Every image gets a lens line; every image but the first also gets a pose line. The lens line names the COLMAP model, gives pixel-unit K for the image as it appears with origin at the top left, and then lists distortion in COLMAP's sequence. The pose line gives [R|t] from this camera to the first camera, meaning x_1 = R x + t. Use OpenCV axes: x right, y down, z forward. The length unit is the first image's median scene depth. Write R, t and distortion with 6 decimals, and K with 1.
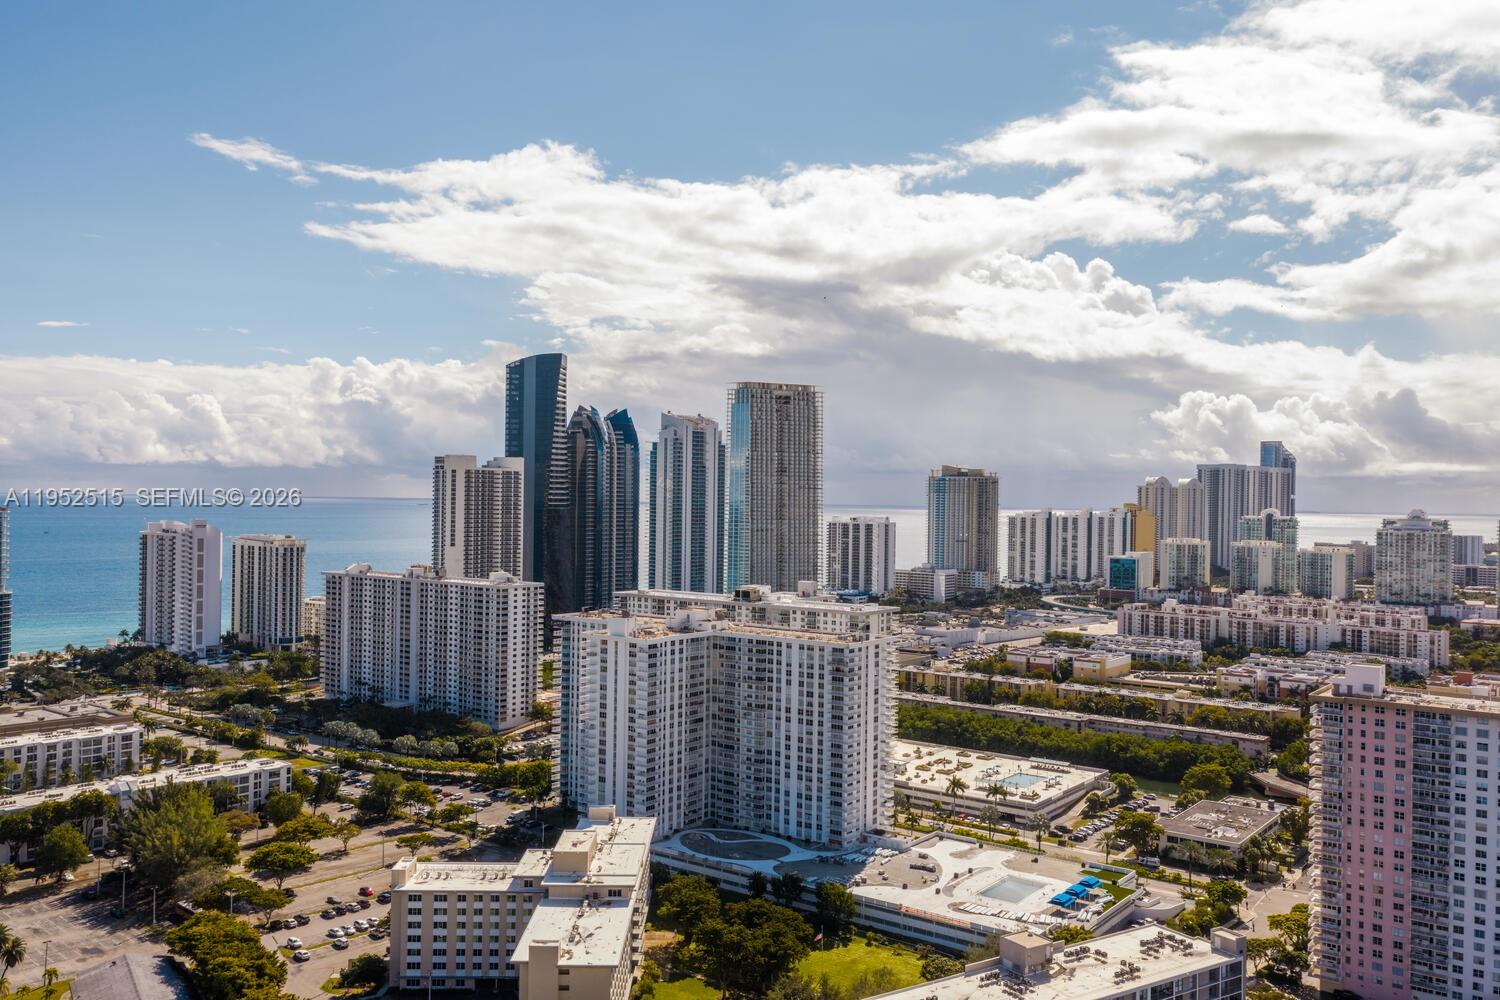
lens RADIAL K [[1240.3, 0, 756.5], [0, 1240.3, 499.9], [0, 0, 1]] dist [0.023658, -0.008642]
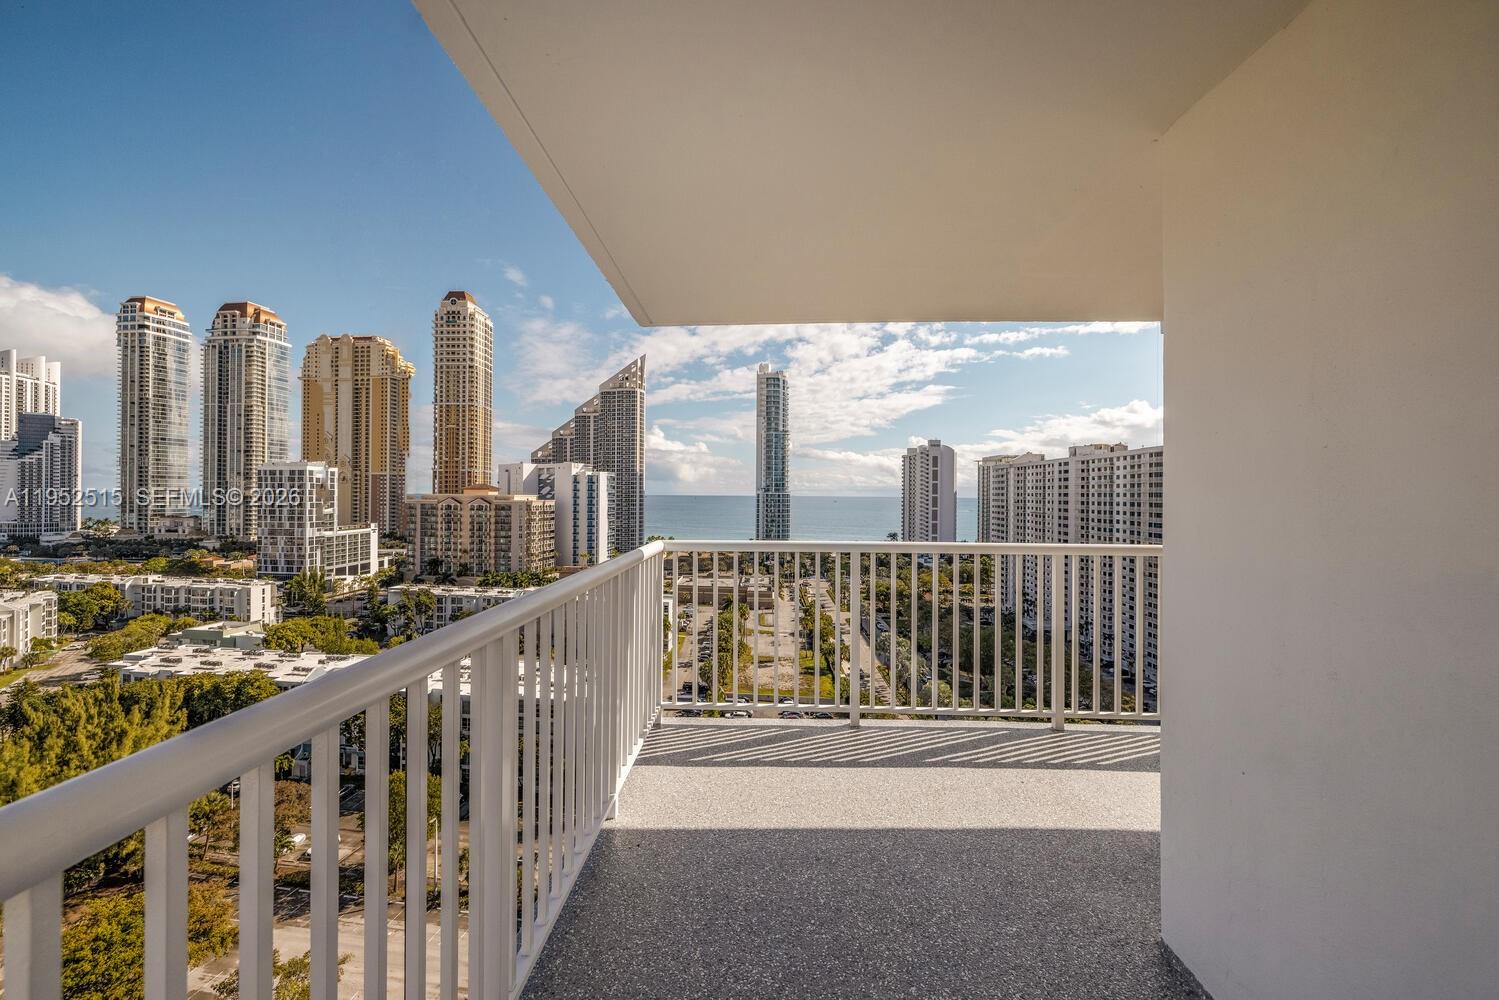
lens RADIAL K [[617.6, 0, 743.6], [0, 617.6, 500.3], [0, 0, 1]] dist [-0.014222, -0.000109]
pose [[0.569071, -0.001801, -0.822286, -0.045491], [-0.002858, 0.999987, -0.004168, 0.046726], [0.822283, 0.004722, 0.569059, 0.326675]]
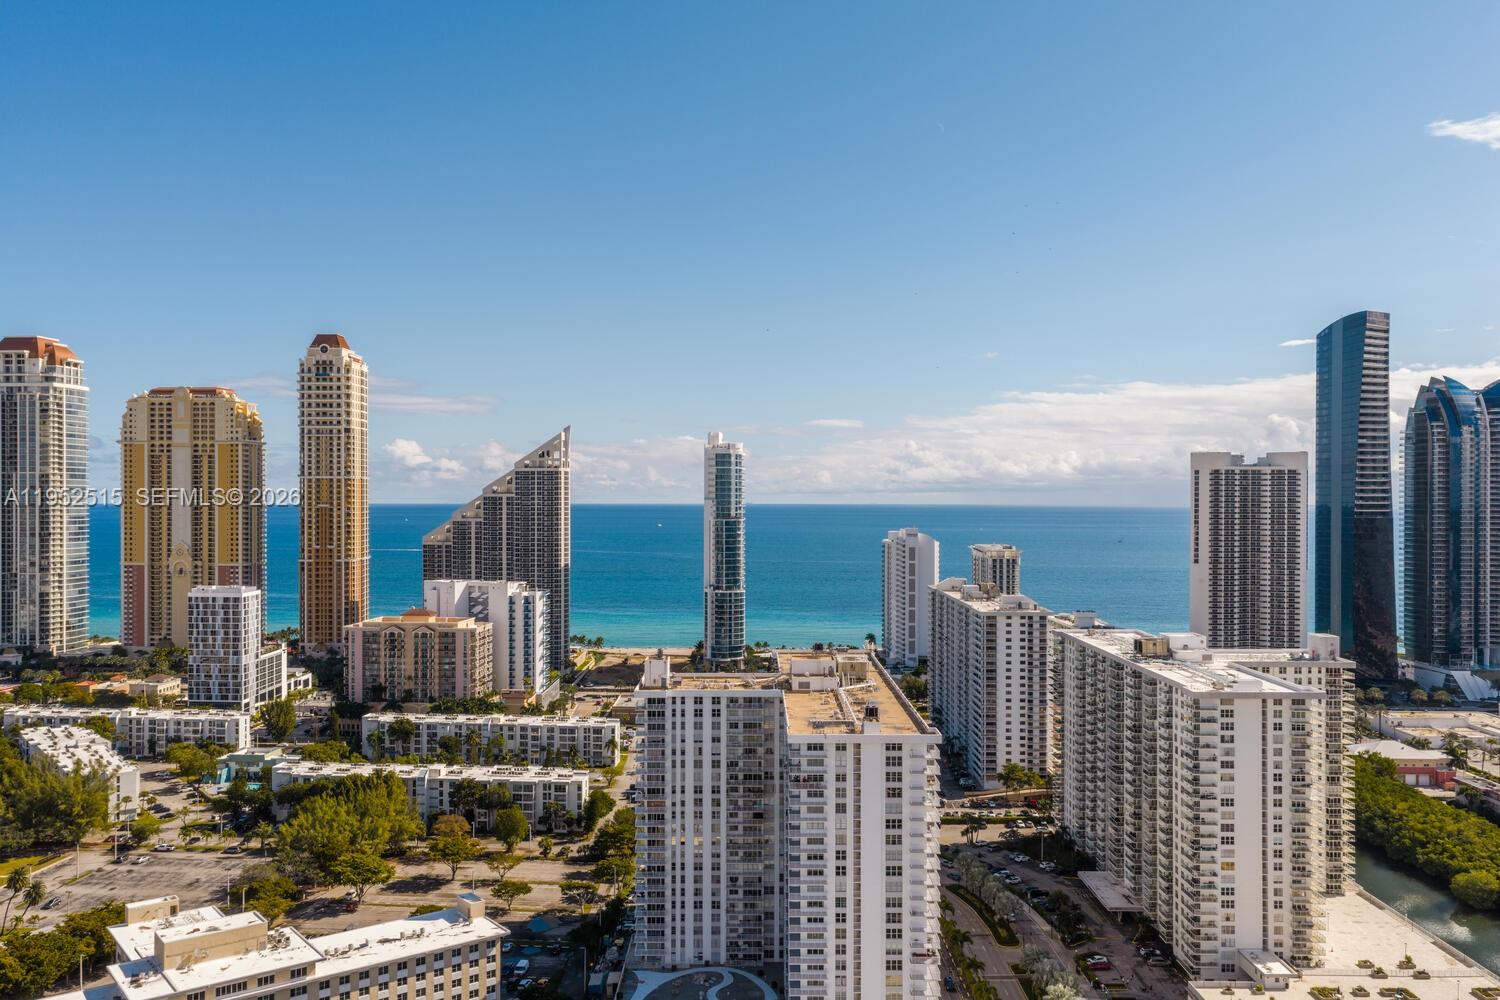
lens RADIAL K [[1240.3, 0, 756.5], [0, 1240.3, 499.9], [0, 0, 1]] dist [0.023658, -0.008642]
pose [[0.593804, -0.012268, -0.804516, 0.173260], [0.005049, 0.999921, -0.011522, 0.002355], [0.804594, 0.002780, 0.593819, 0.193678]]
